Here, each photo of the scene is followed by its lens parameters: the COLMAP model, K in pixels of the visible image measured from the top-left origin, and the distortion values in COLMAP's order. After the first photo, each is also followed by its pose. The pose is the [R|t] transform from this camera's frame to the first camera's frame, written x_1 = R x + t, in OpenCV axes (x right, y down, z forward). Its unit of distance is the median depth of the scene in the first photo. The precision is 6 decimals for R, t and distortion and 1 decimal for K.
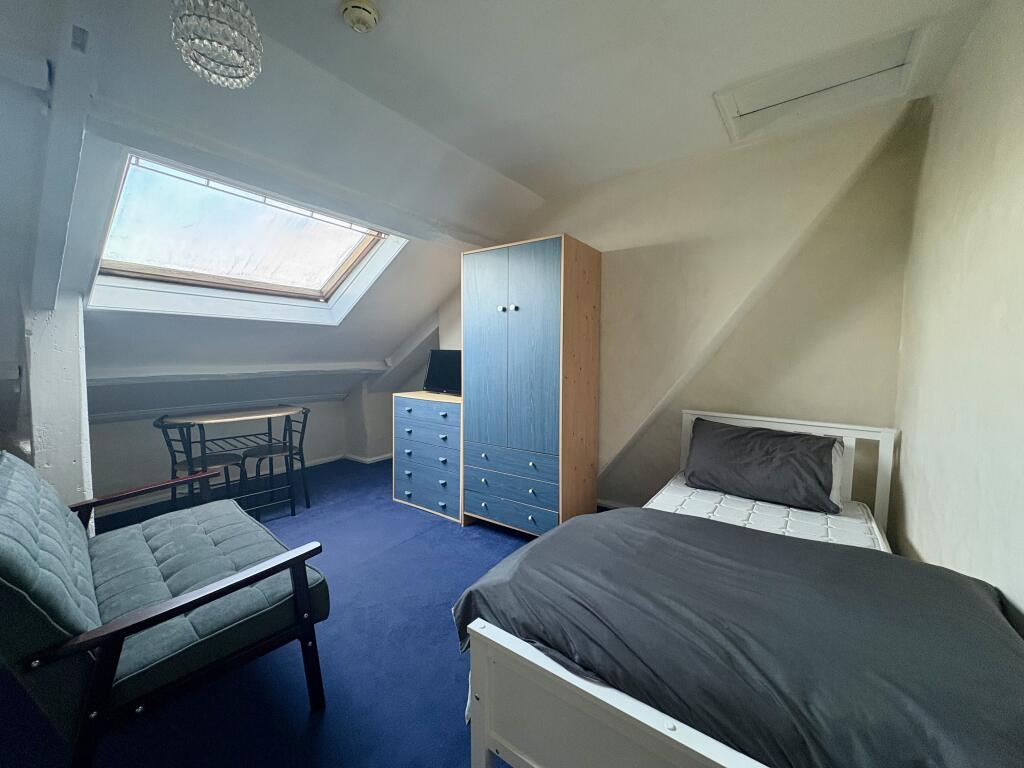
lens RADIAL K [[410.8, 0, 512.0], [0, 410.8, 384.0], [0, 0, 1]] dist [0.001565, -0.000225]
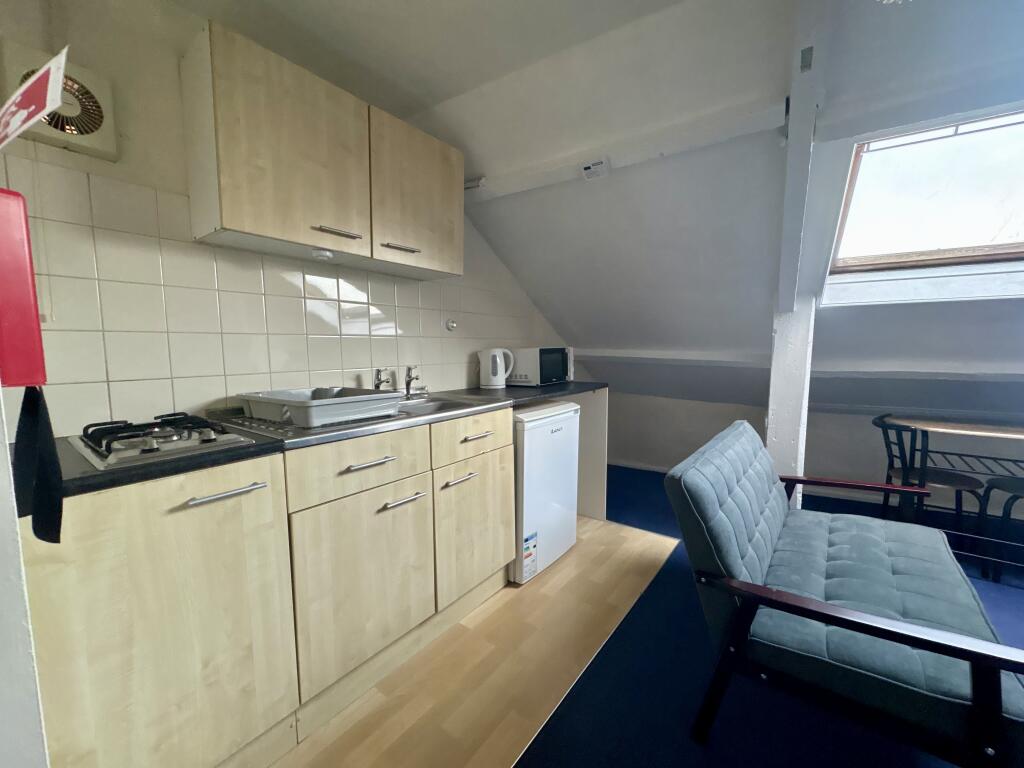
lens RADIAL K [[407.6, 0, 512.0], [0, 407.6, 384.0], [0, 0, 1]] dist [0.000165, 0.000347]
pose [[0.052506, 0.078510, -0.995530, 0.034887], [-0.069315, 0.994787, 0.074796, -0.002453], [0.996212, 0.065078, 0.057674, 0.129705]]
